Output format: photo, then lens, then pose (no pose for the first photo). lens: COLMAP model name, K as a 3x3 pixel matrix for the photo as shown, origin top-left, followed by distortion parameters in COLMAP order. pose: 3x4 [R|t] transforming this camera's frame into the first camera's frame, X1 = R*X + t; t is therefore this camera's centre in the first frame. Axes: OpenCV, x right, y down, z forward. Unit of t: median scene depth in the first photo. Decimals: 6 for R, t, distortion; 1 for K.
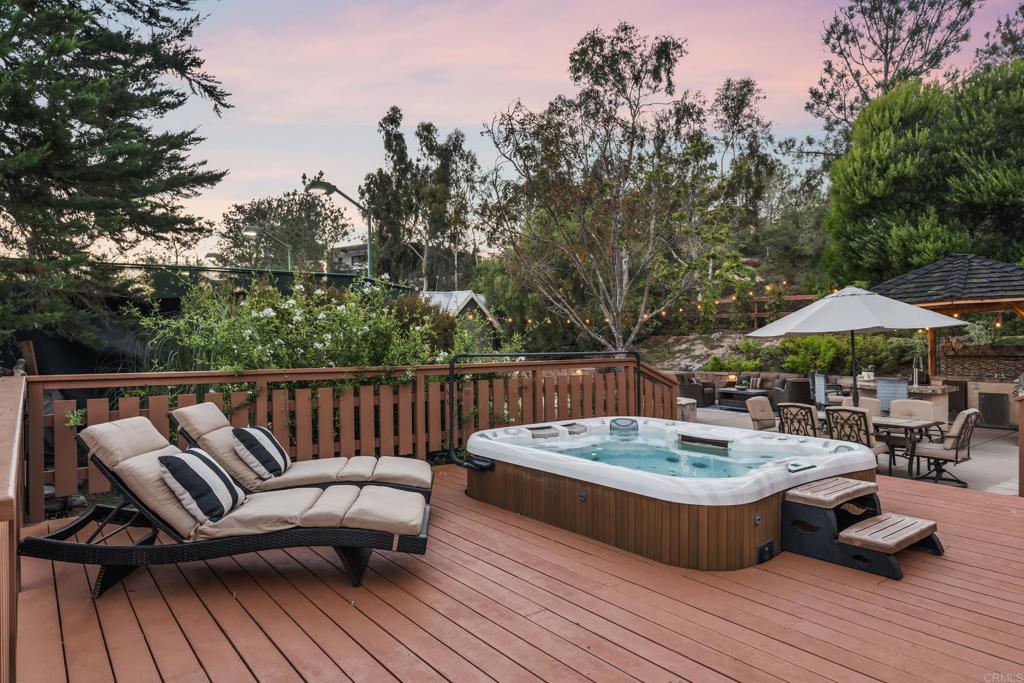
lens RADIAL K [[636.3, 0, 513.0], [0, 636.3, 342.4], [0, 0, 1]] dist [-0.004166, -0.000231]
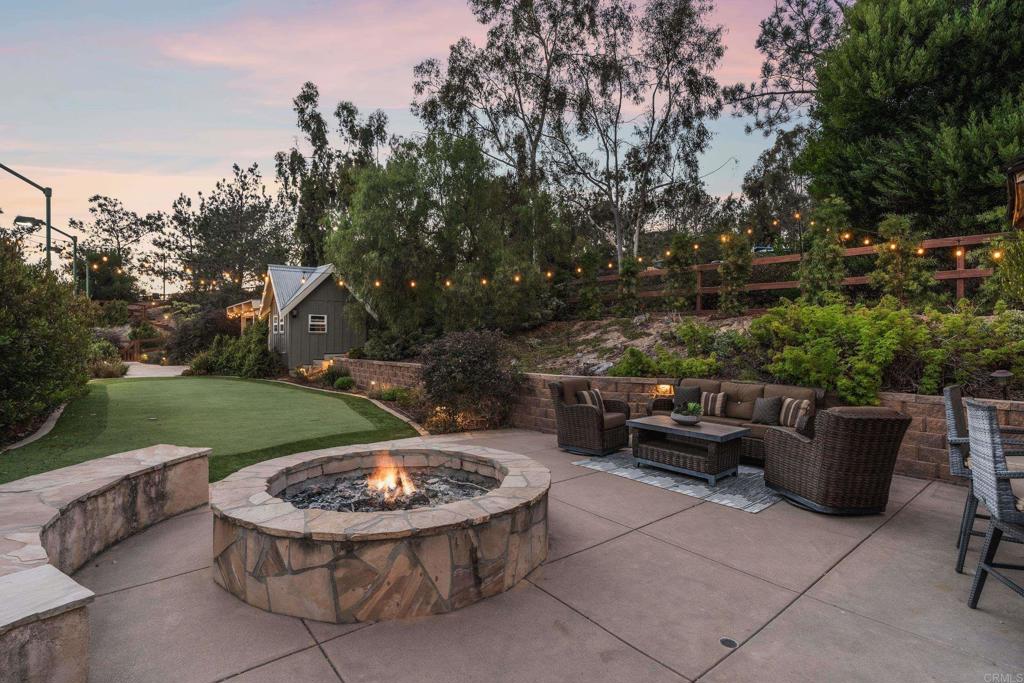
lens RADIAL K [[499.6, 0, 512.4], [0, 499.6, 341.8], [0, 0, 1]] dist [-0.000904, -0.000587]
pose [[0.999124, 0.012721, 0.039858, 0.181179], [-0.012647, 0.999918, -0.002108, 0.016844], [-0.039881, 0.001602, 0.999203, 0.530384]]
